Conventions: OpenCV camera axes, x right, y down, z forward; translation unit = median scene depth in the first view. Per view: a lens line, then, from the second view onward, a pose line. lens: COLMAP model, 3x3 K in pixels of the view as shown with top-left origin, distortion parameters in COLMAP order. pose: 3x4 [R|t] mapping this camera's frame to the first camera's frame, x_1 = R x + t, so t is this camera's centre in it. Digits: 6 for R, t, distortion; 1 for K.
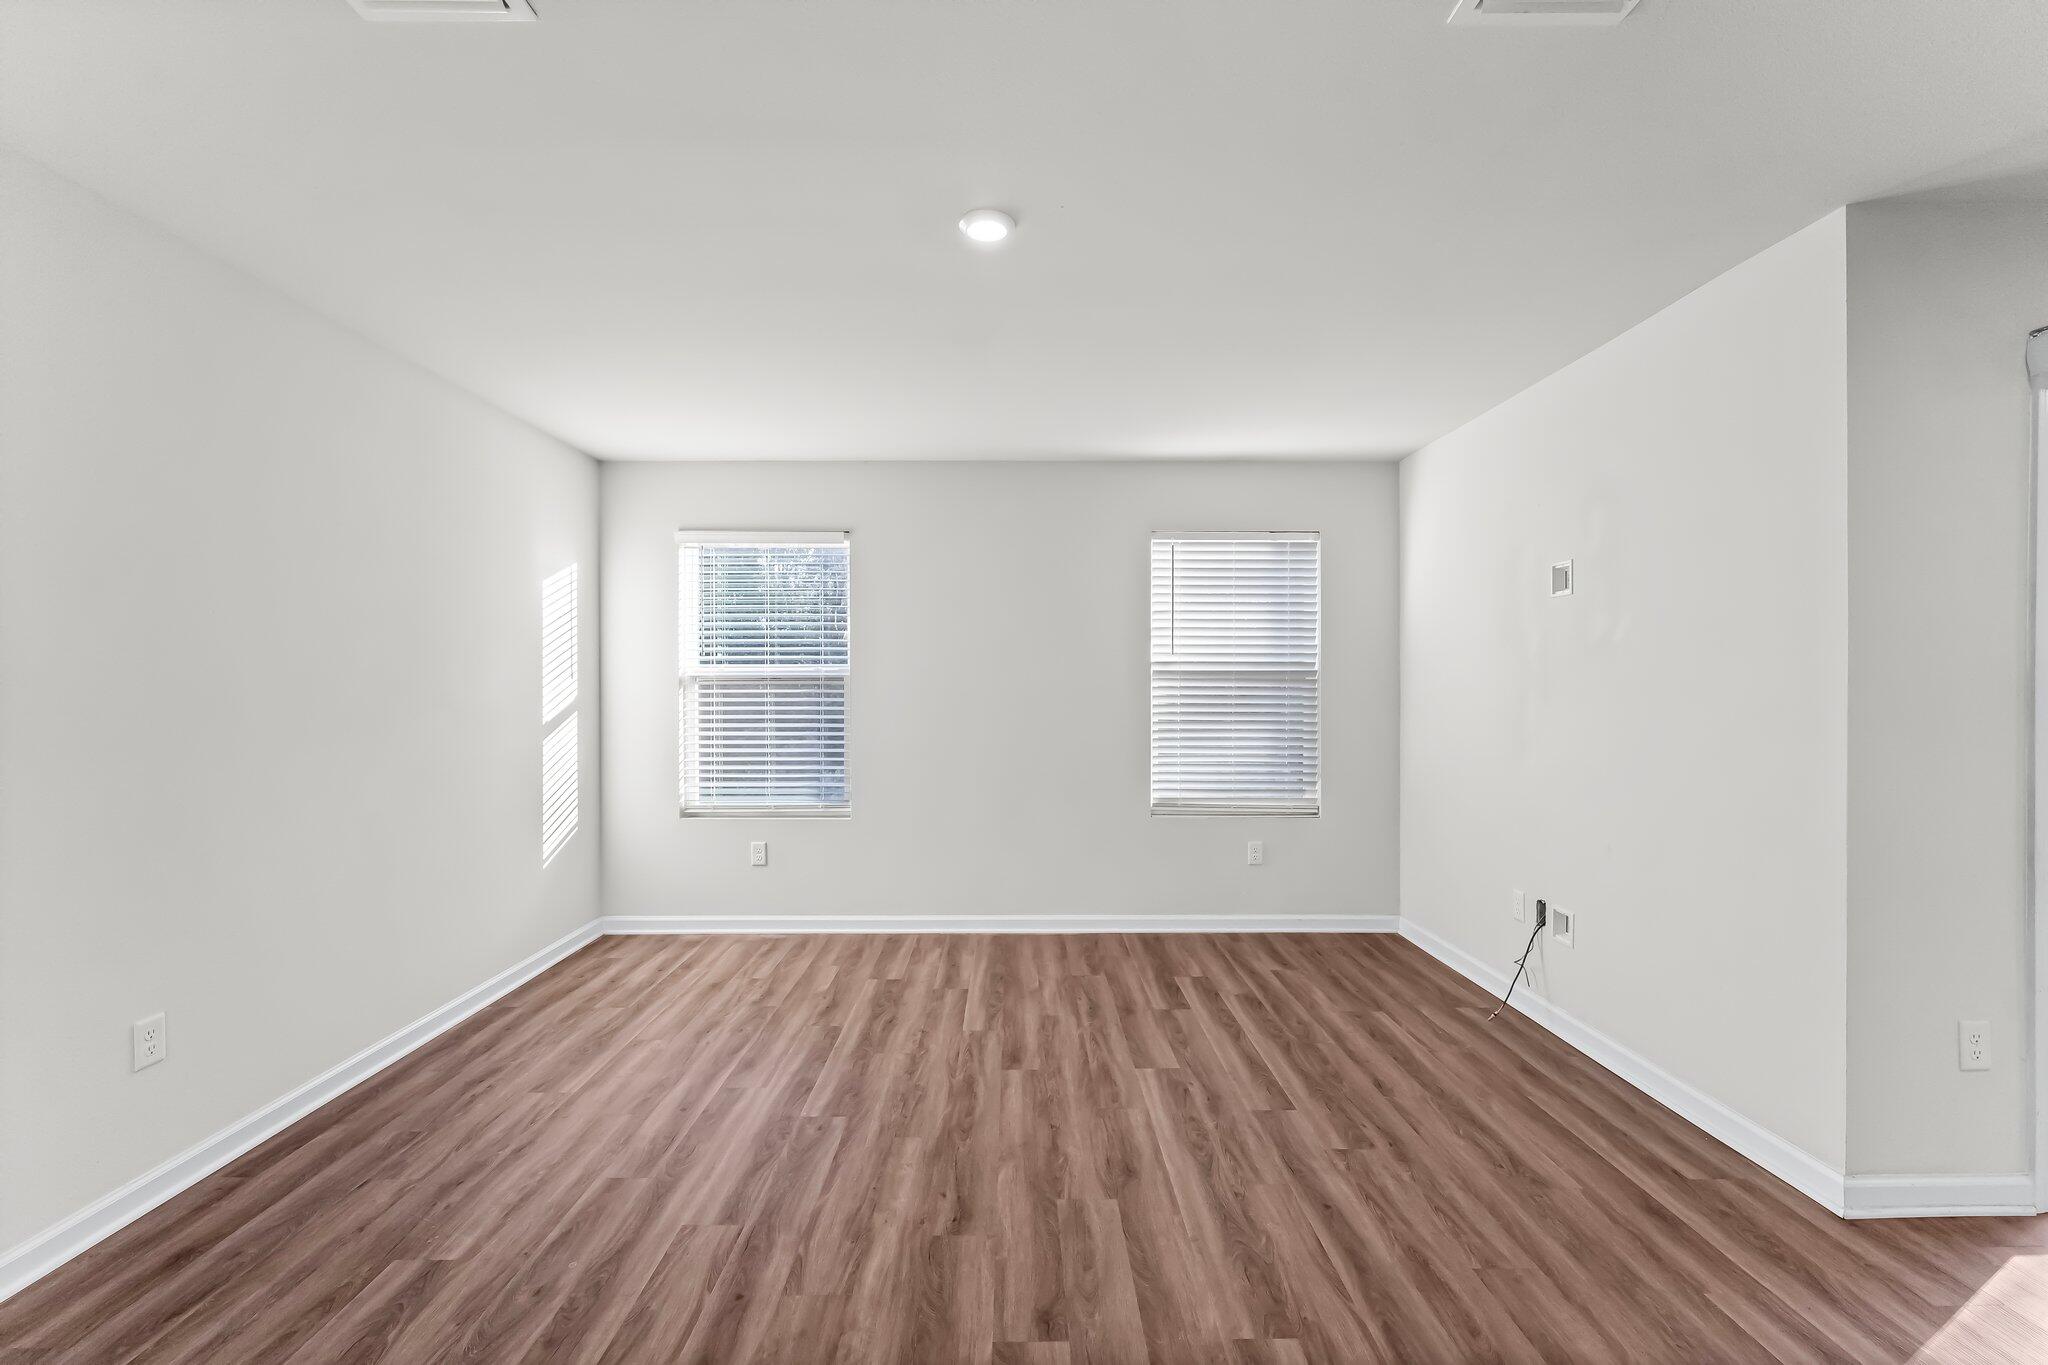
lens RADIAL K [[878.9, 0, 1017.1], [0, 878.9, 689.5], [0, 0, 1]] dist [0.000465, -0.000574]
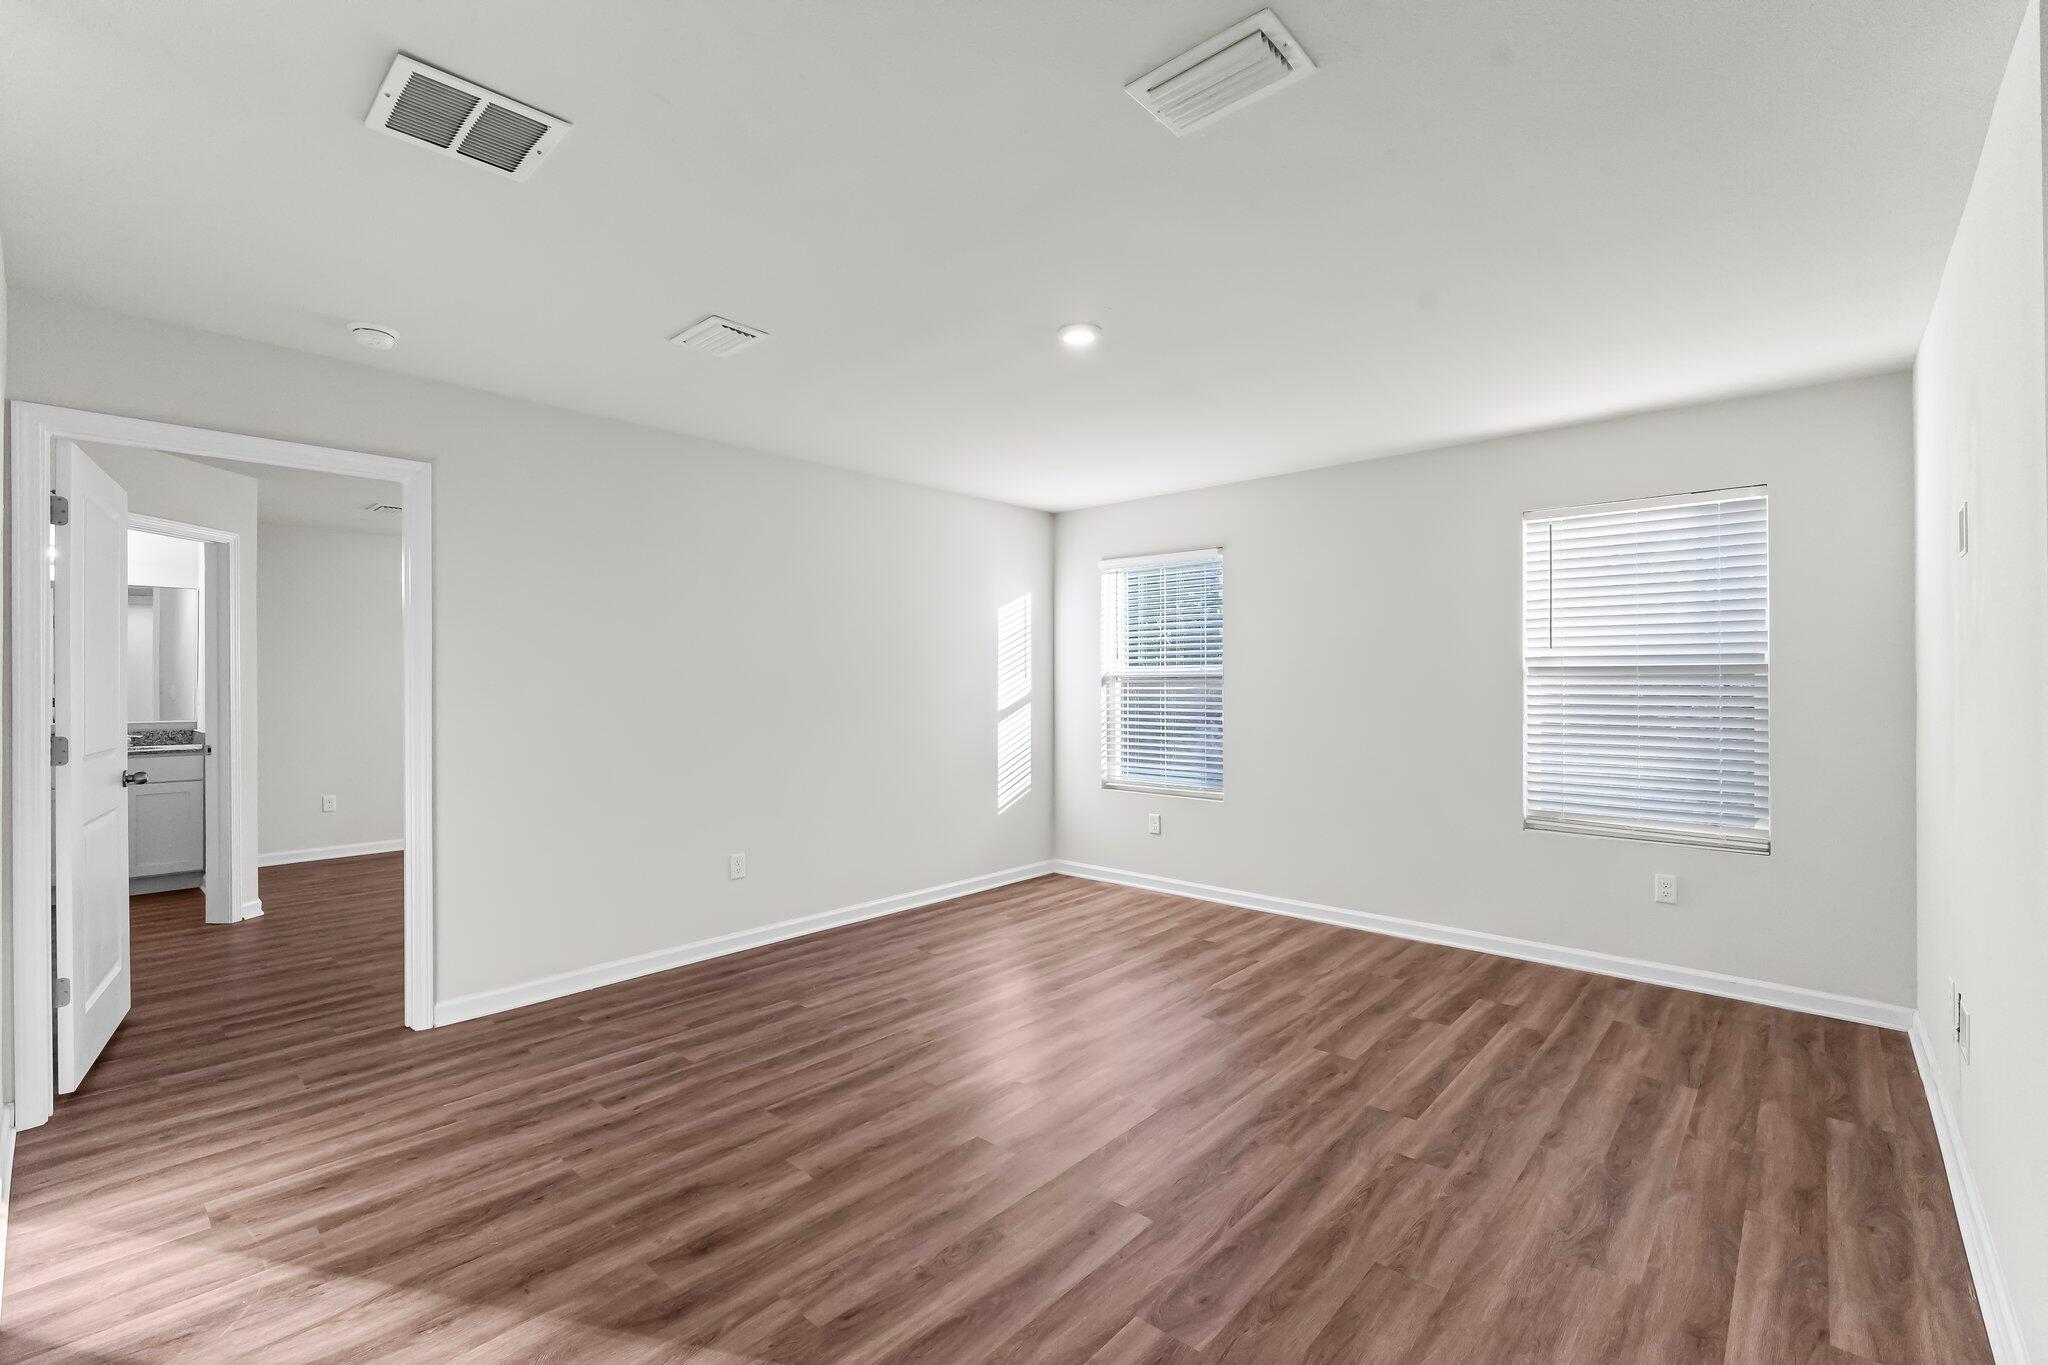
lens RADIAL K [[878.9, 0, 1012.7], [0, 878.9, 680.4], [0, 0, 1]] dist [0.000465, -0.000574]
pose [[0.736837, -0.001848, -0.676068, 0.421244], [-0.002177, 0.999985, -0.005106, -0.002555], [0.676067, 0.005235, 0.736821, -0.015771]]
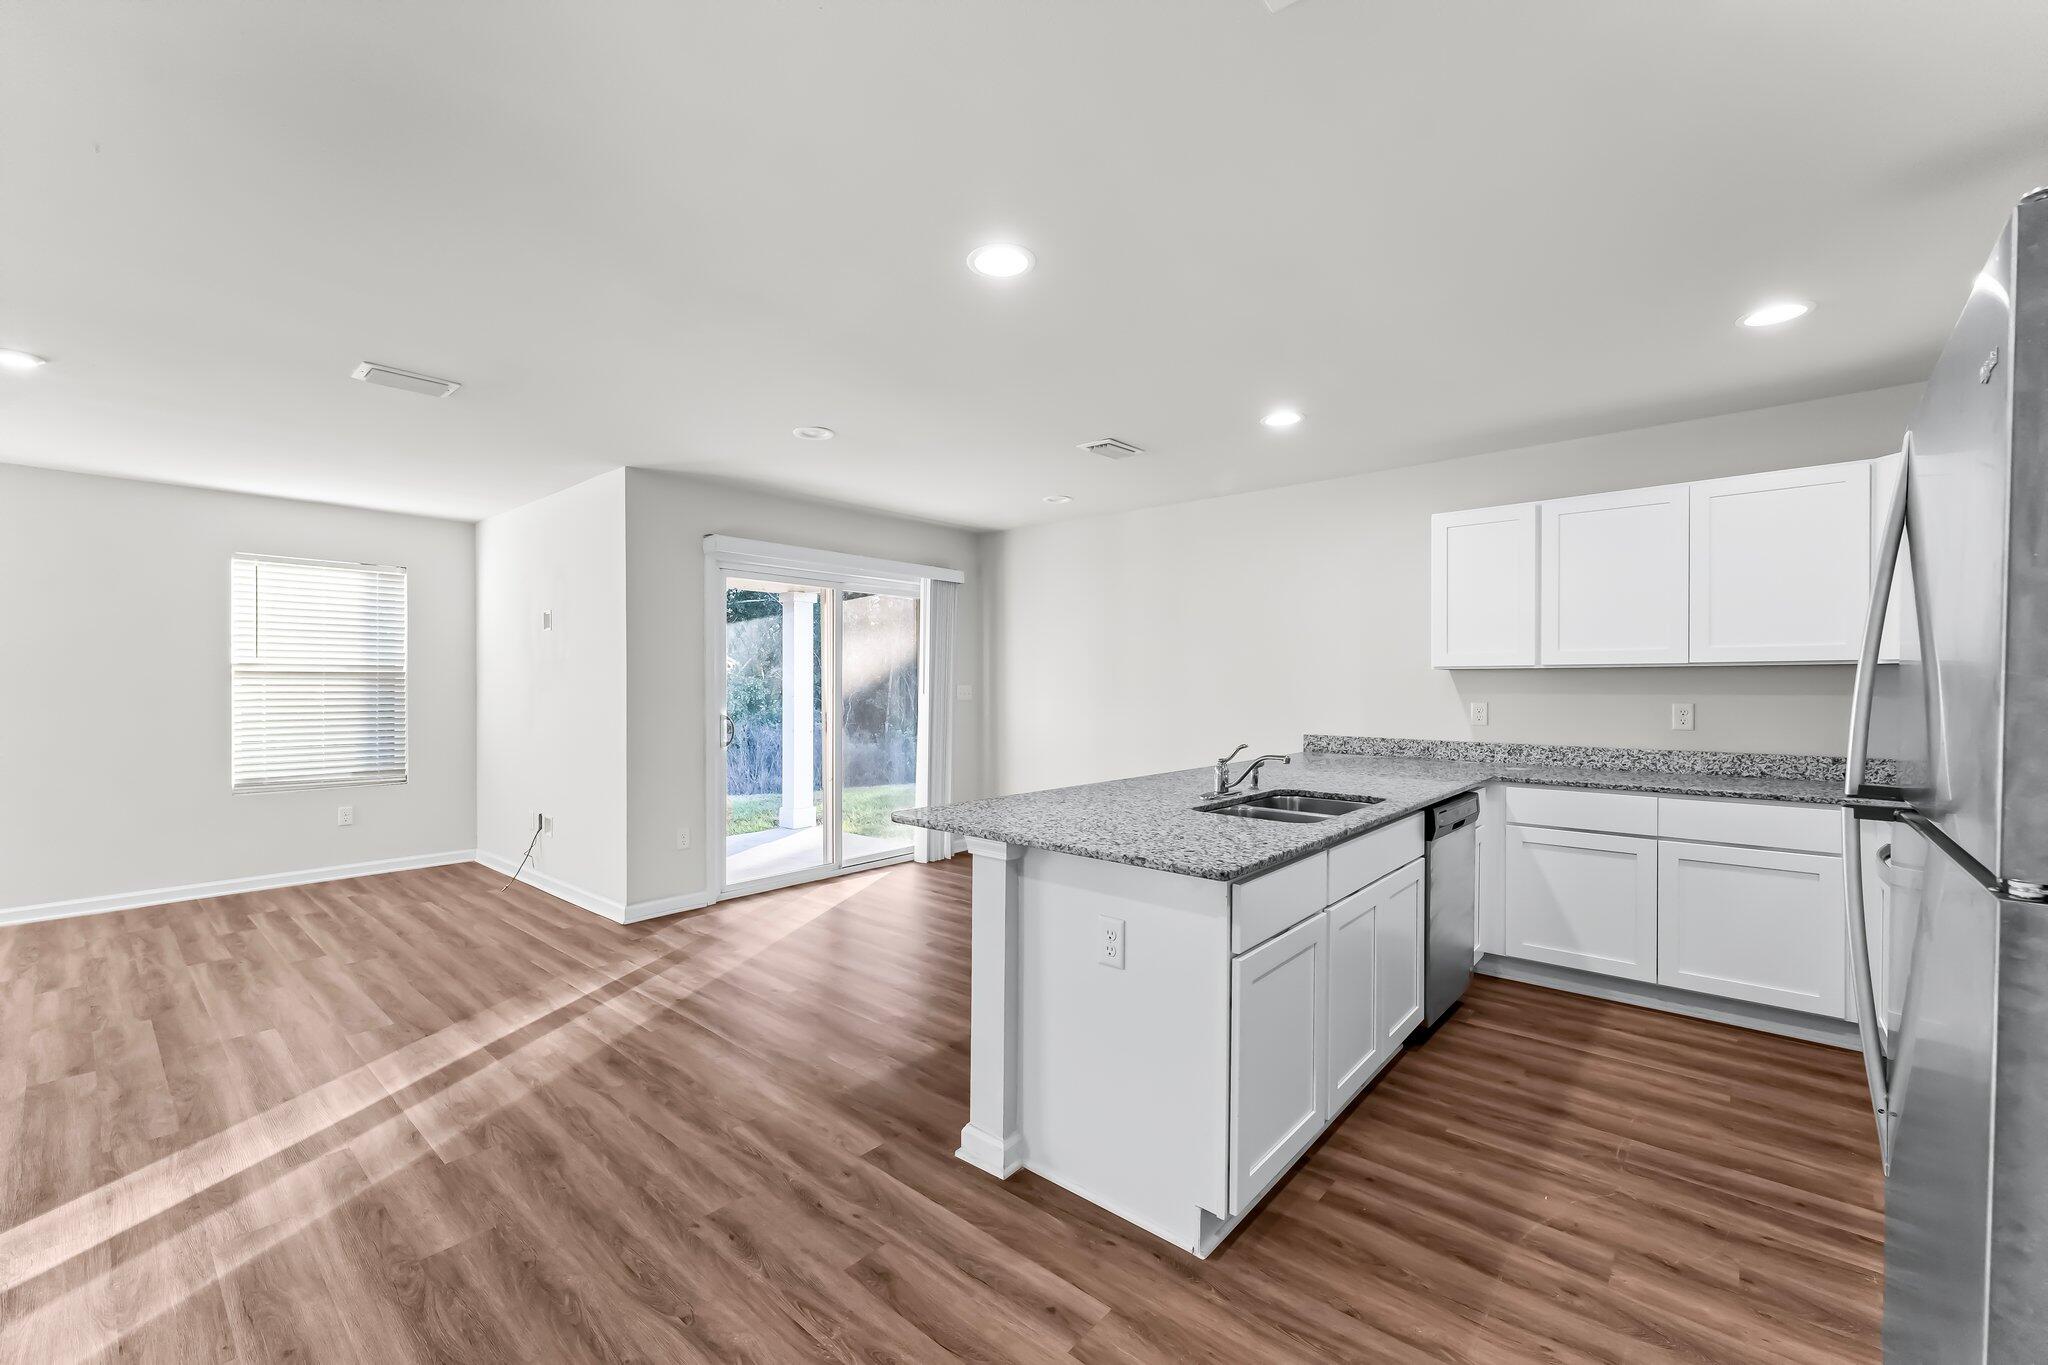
lens RADIAL K [[833.6, 0, 1020.8], [0, 833.6, 688.4], [0, 0, 1]] dist [0.000515, -0.000133]
pose [[0.659955, -0.001699, 0.751303, 0.012487], [0.001646, 0.999998, 0.000815, 0.003486], [-0.751303, 0.000699, 0.659957, -0.585258]]
